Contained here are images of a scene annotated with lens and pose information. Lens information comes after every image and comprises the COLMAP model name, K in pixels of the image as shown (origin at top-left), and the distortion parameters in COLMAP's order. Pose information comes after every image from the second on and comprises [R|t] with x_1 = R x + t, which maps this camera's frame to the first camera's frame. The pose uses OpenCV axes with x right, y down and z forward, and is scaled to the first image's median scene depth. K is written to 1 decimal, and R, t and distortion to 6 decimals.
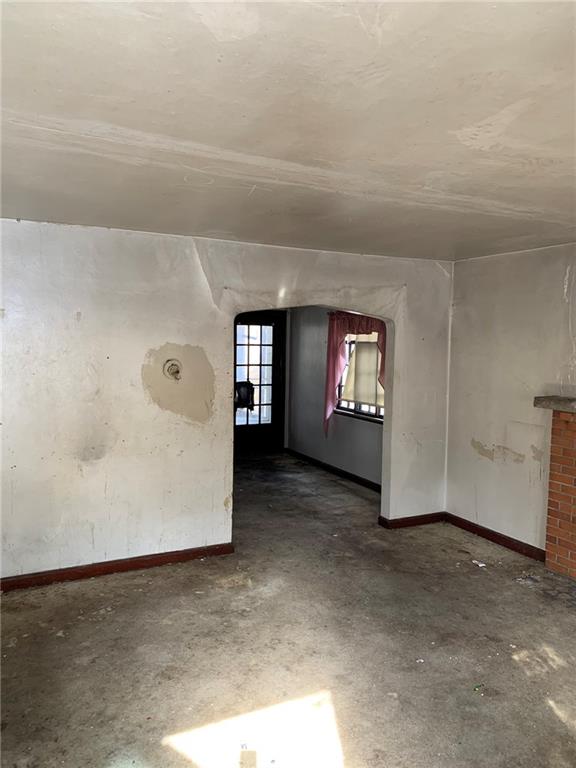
lens RADIAL K [[565.7, 0, 288.0], [0, 565.7, 384.0], [0, 0, 1]] dist [-0.000327, -0.015335]
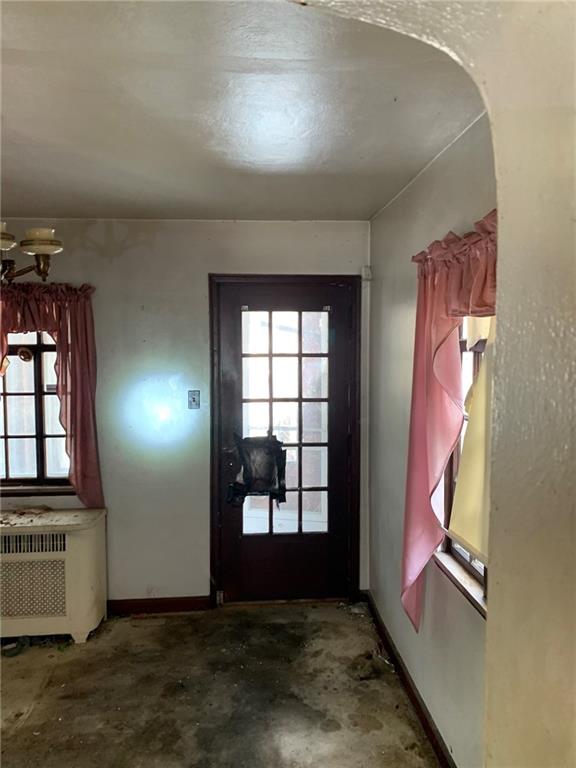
lens RADIAL K [[580.6, 0, 291.2], [0, 580.6, 373.6], [0, 0, 1]] dist [0.052258, -0.045586]
pose [[0.936031, 0.000550, -0.351916, 0.105442], [-0.011691, 0.999495, -0.029532, -0.041028], [0.351722, 0.031757, 0.935566, 0.570497]]
